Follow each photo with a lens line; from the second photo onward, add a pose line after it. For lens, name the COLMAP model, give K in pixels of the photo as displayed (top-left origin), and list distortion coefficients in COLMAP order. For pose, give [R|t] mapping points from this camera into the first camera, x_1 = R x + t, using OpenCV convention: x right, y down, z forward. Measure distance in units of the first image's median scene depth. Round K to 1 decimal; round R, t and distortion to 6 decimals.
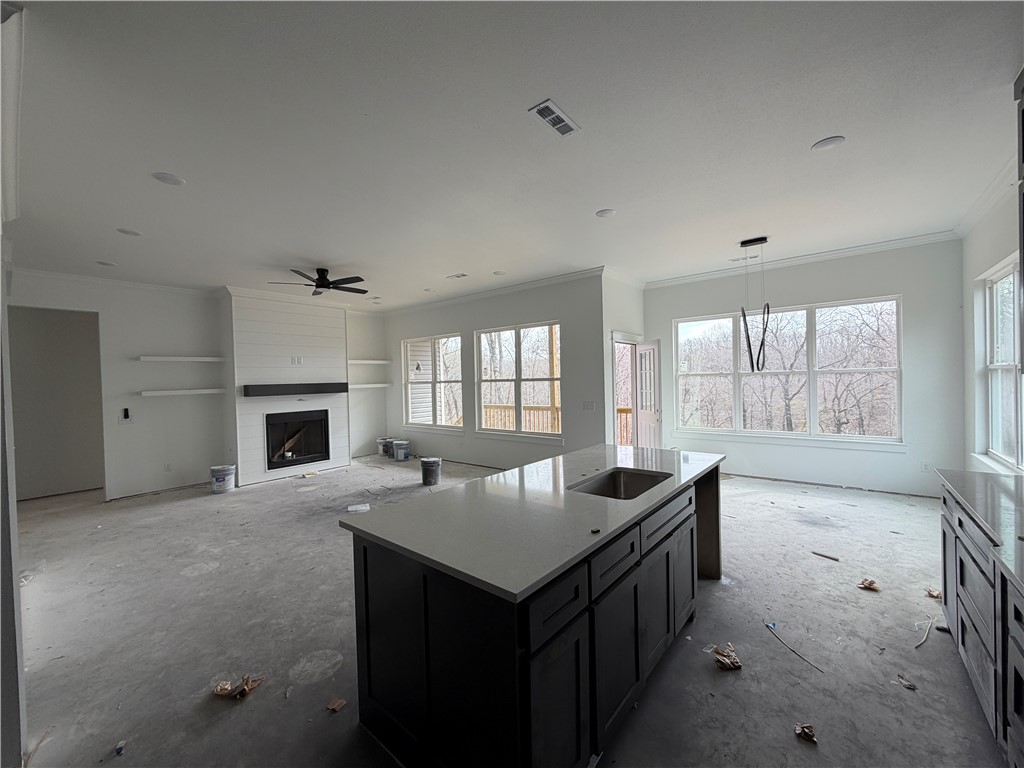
lens RADIAL K [[407.7, 0, 513.7], [0, 407.7, 385.6], [0, 0, 1]] dist [0.000308, 0.000038]
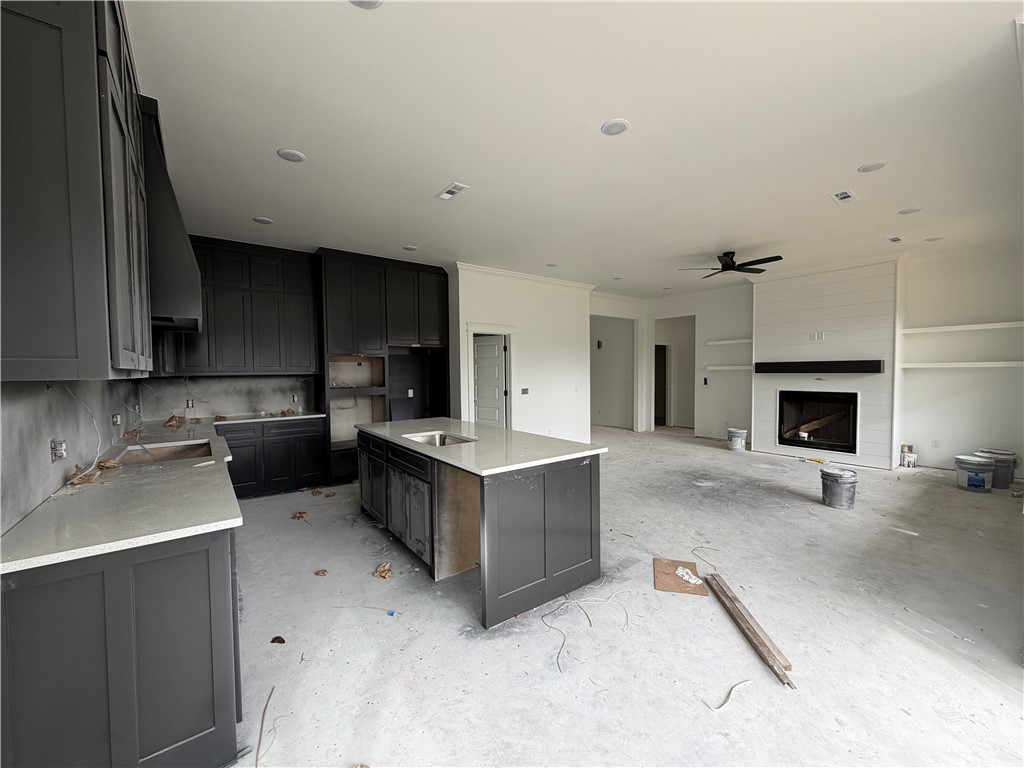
lens RADIAL K [[407.7, 0, 507.9], [0, 407.7, 385.6], [0, 0, 1]] dist [0.000308, 0.000038]
pose [[-0.234347, 0.065273, -0.969959, 0.644920], [0.001768, 0.997770, 0.066717, -0.016028], [0.972151, 0.013920, -0.233940, 0.648155]]
